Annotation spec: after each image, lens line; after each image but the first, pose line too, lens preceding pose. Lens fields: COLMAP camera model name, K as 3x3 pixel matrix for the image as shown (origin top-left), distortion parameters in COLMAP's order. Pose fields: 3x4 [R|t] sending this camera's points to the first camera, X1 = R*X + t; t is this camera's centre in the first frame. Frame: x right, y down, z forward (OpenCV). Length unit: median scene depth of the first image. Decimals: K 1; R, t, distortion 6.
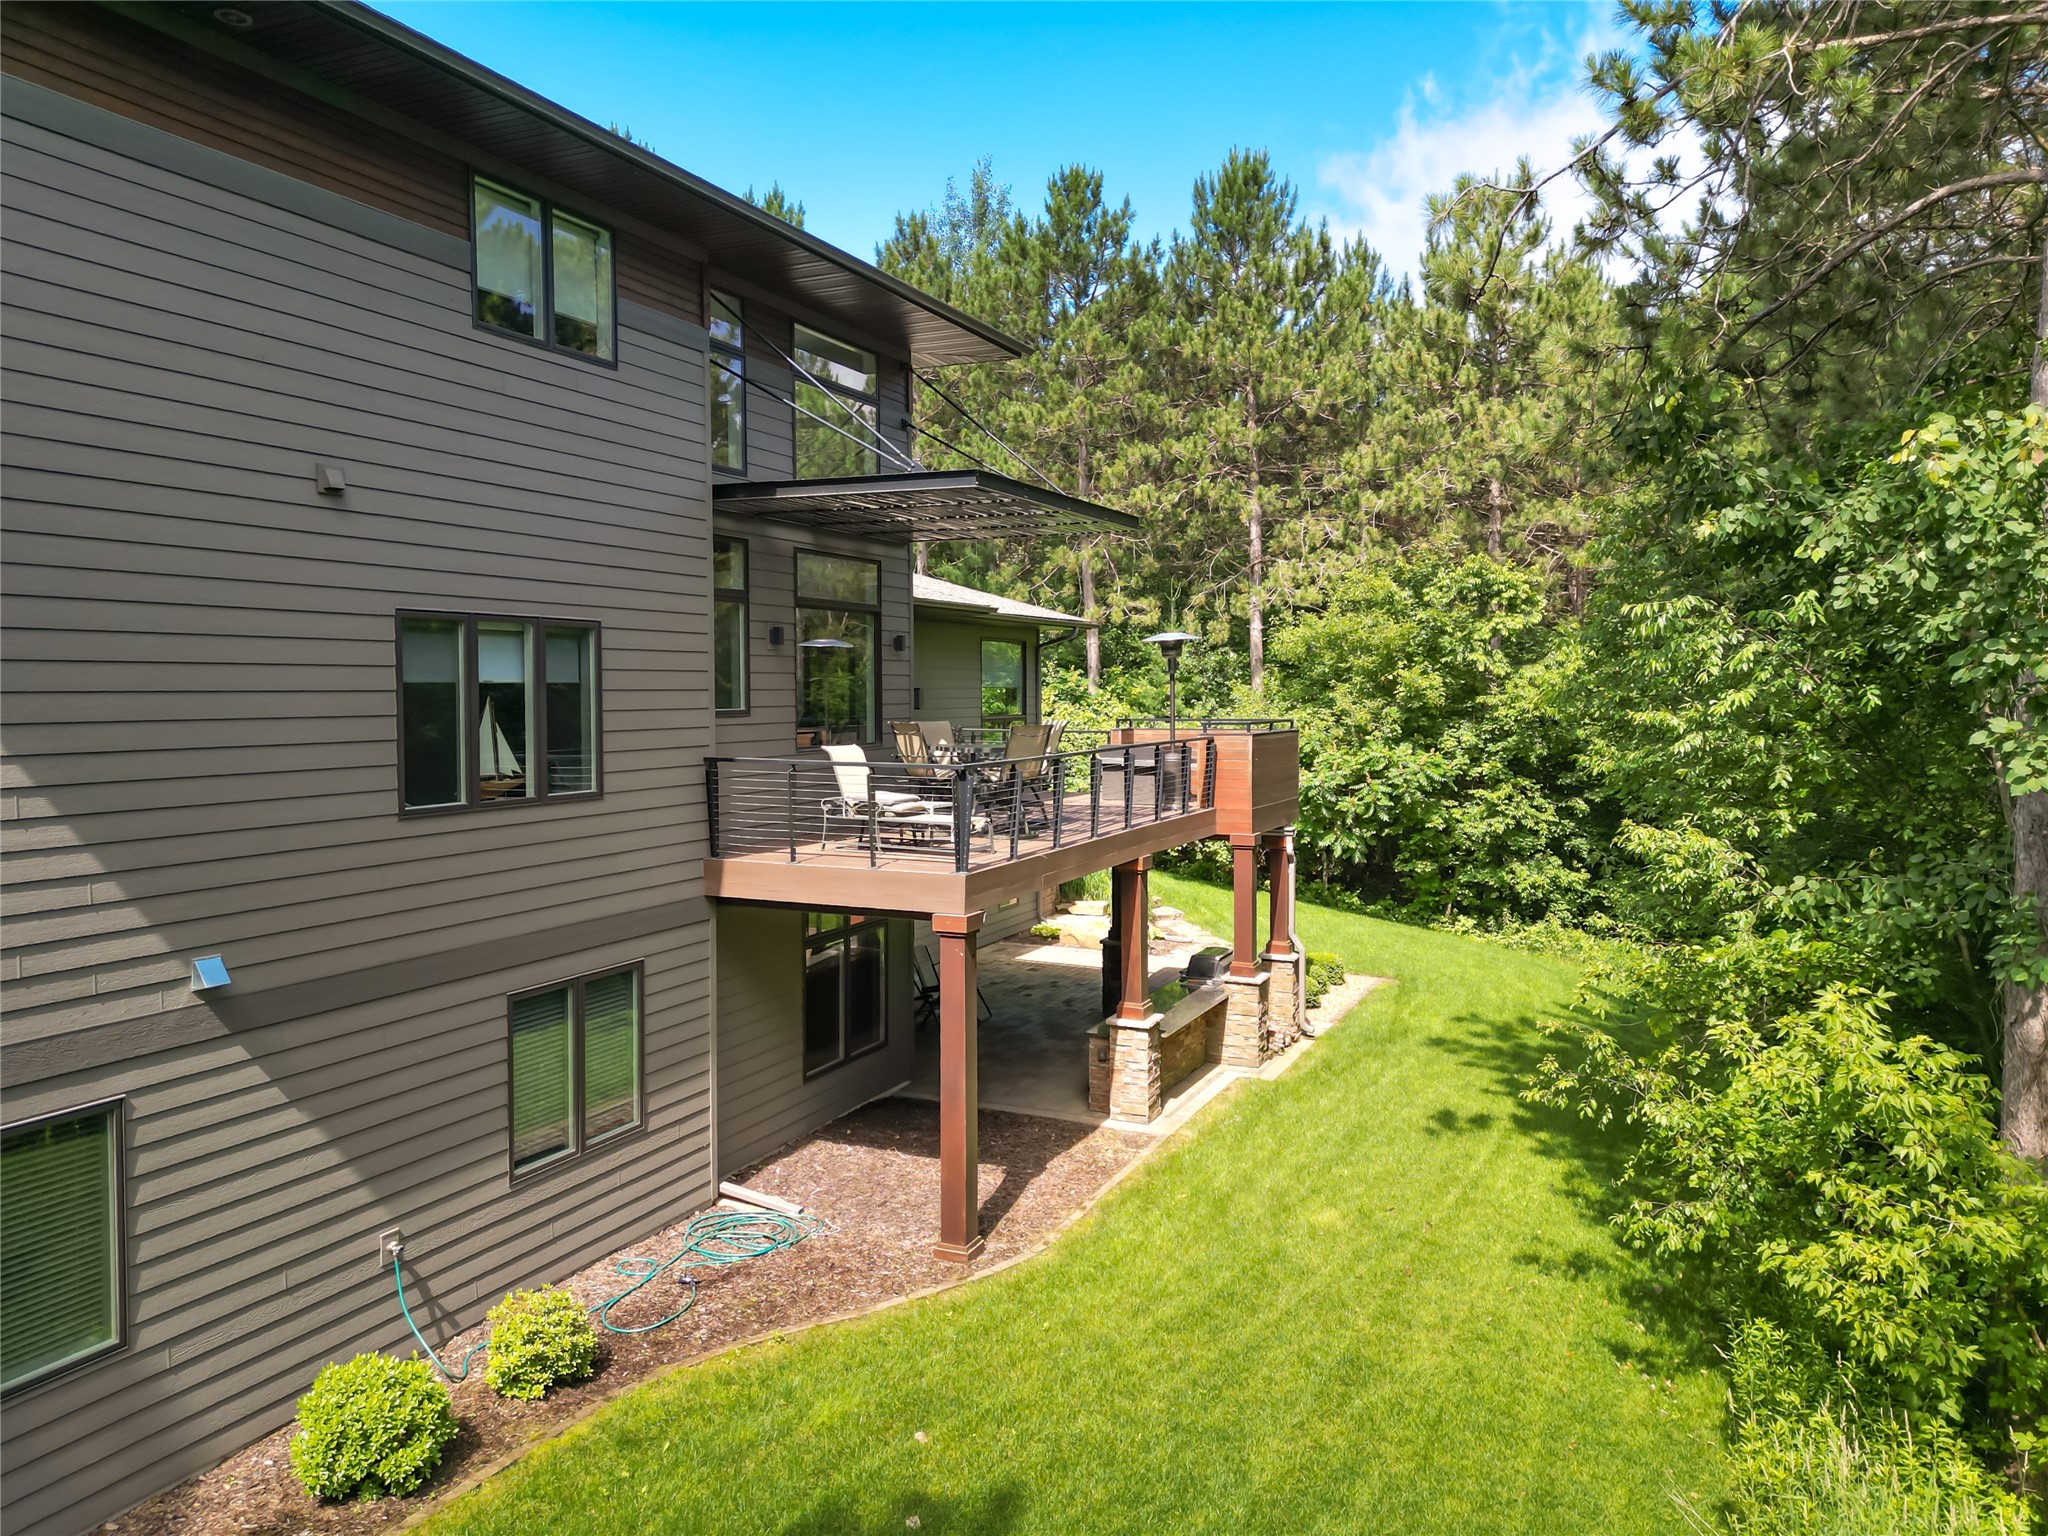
lens RADIAL K [[1475.4, 0, 1005.2], [0, 1475.4, 738.9], [0, 0, 1]] dist [0.081470, -0.077309]
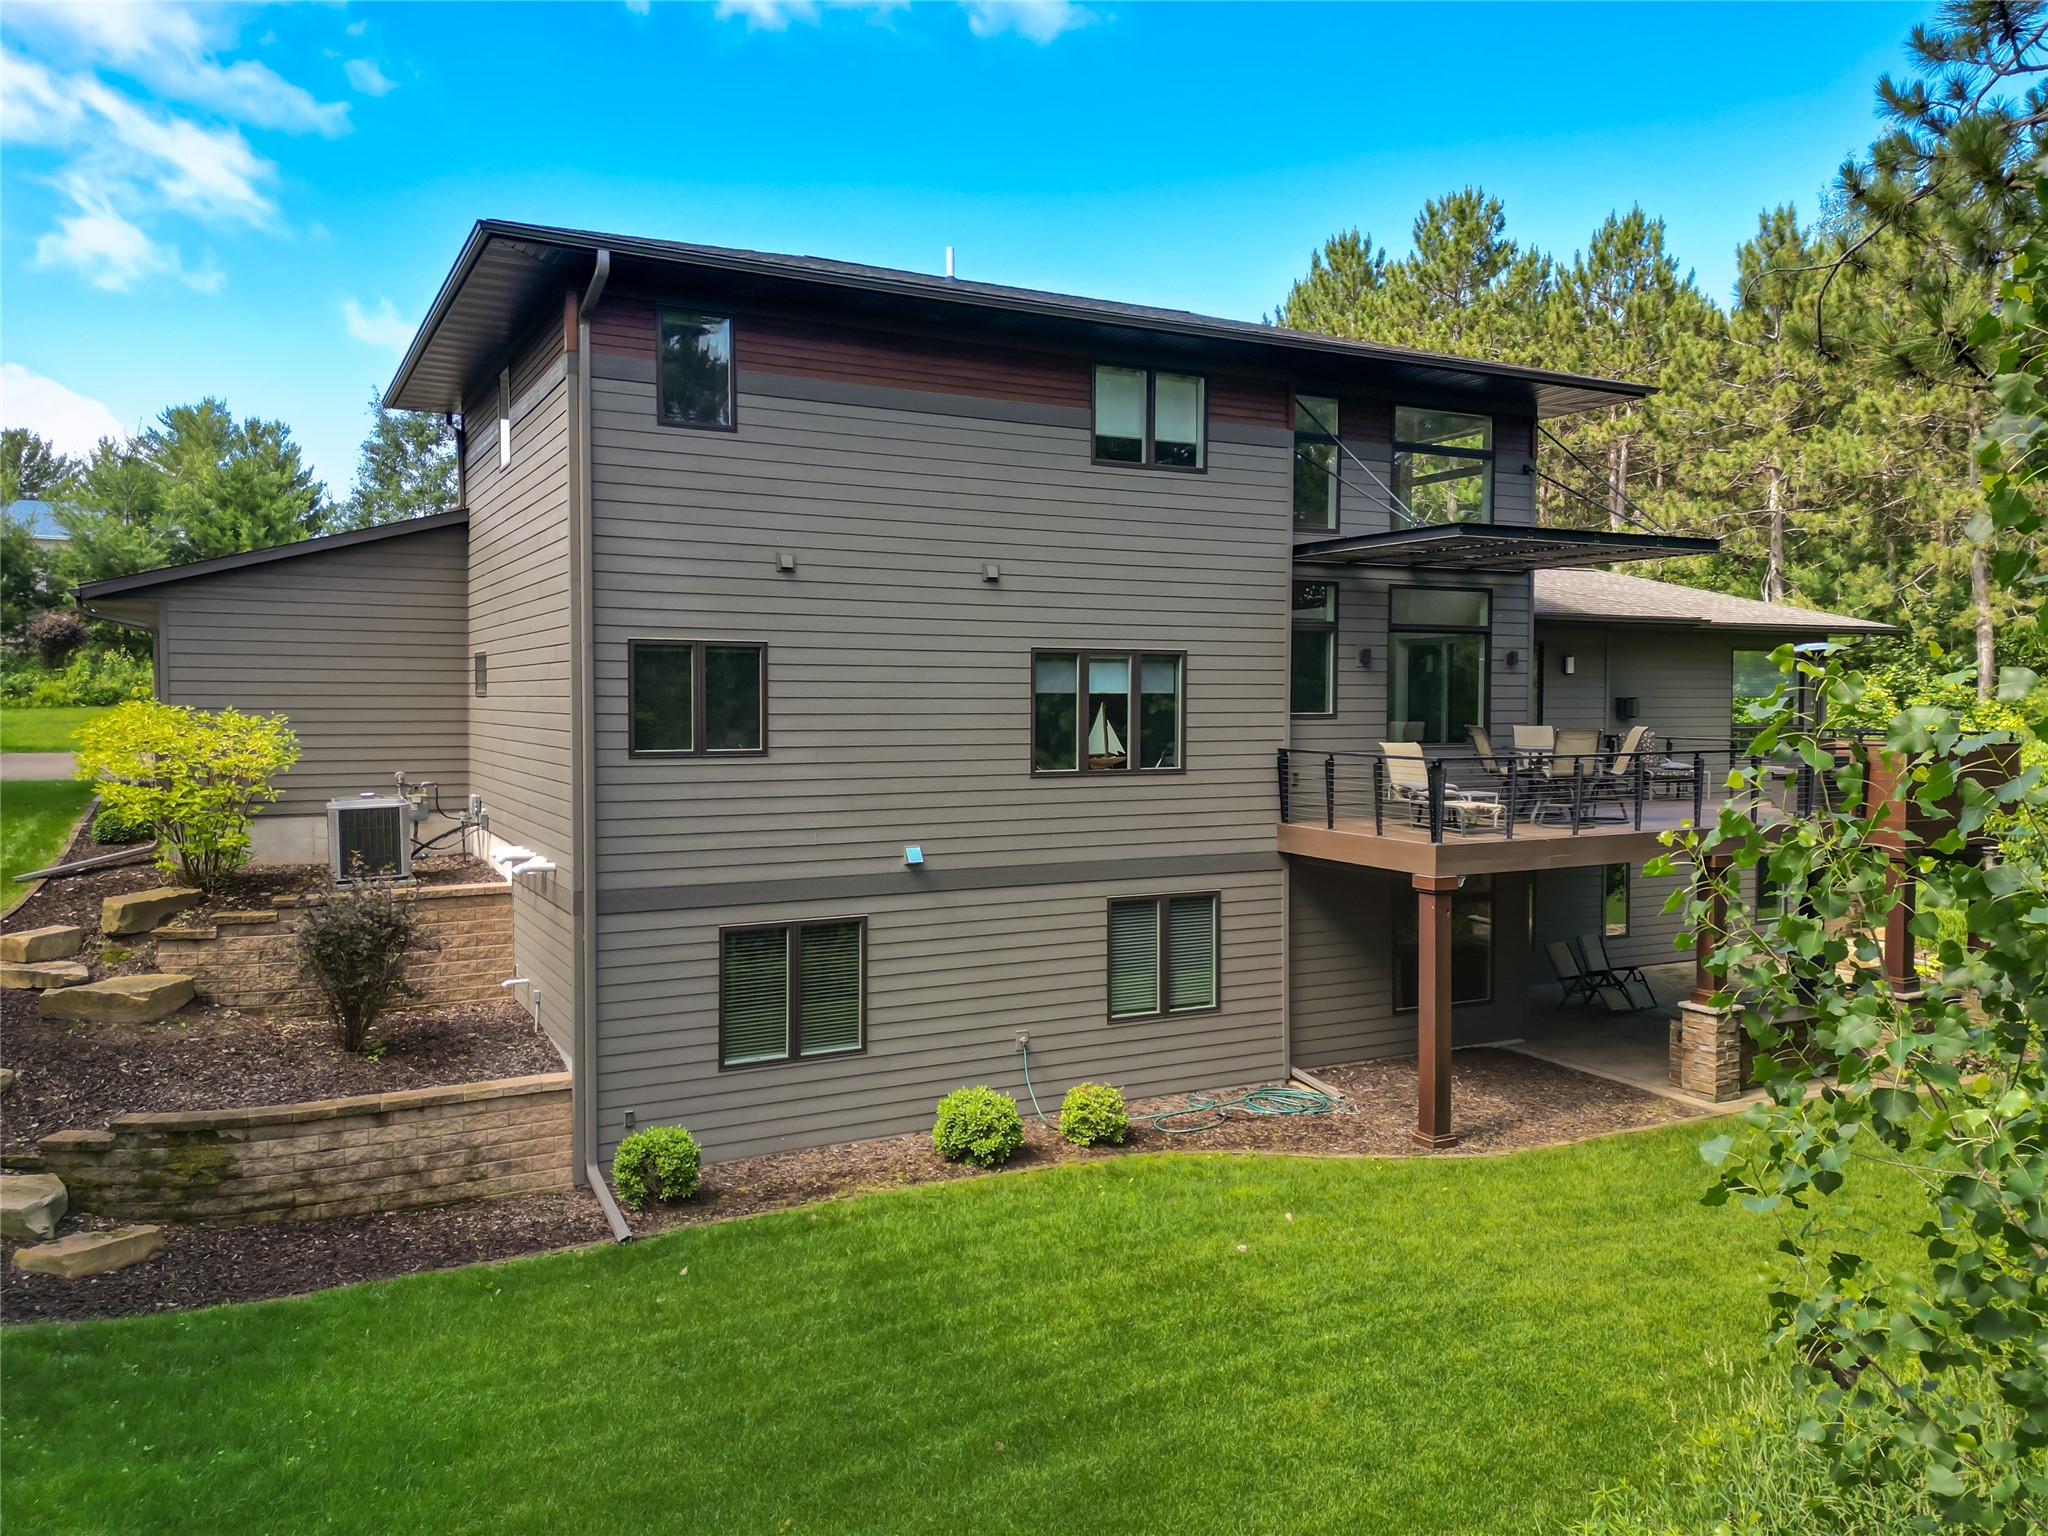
lens RADIAL K [[1475.4, 0, 1005.2], [0, 1475.4, 738.9], [0, 0, 1]] dist [0.081470, -0.077309]
pose [[0.791972, 0.020154, -0.610225, 0.479044], [-0.024161, 0.999707, 0.001660, 0.008772], [0.610080, 0.013429, 0.792226, -0.249906]]
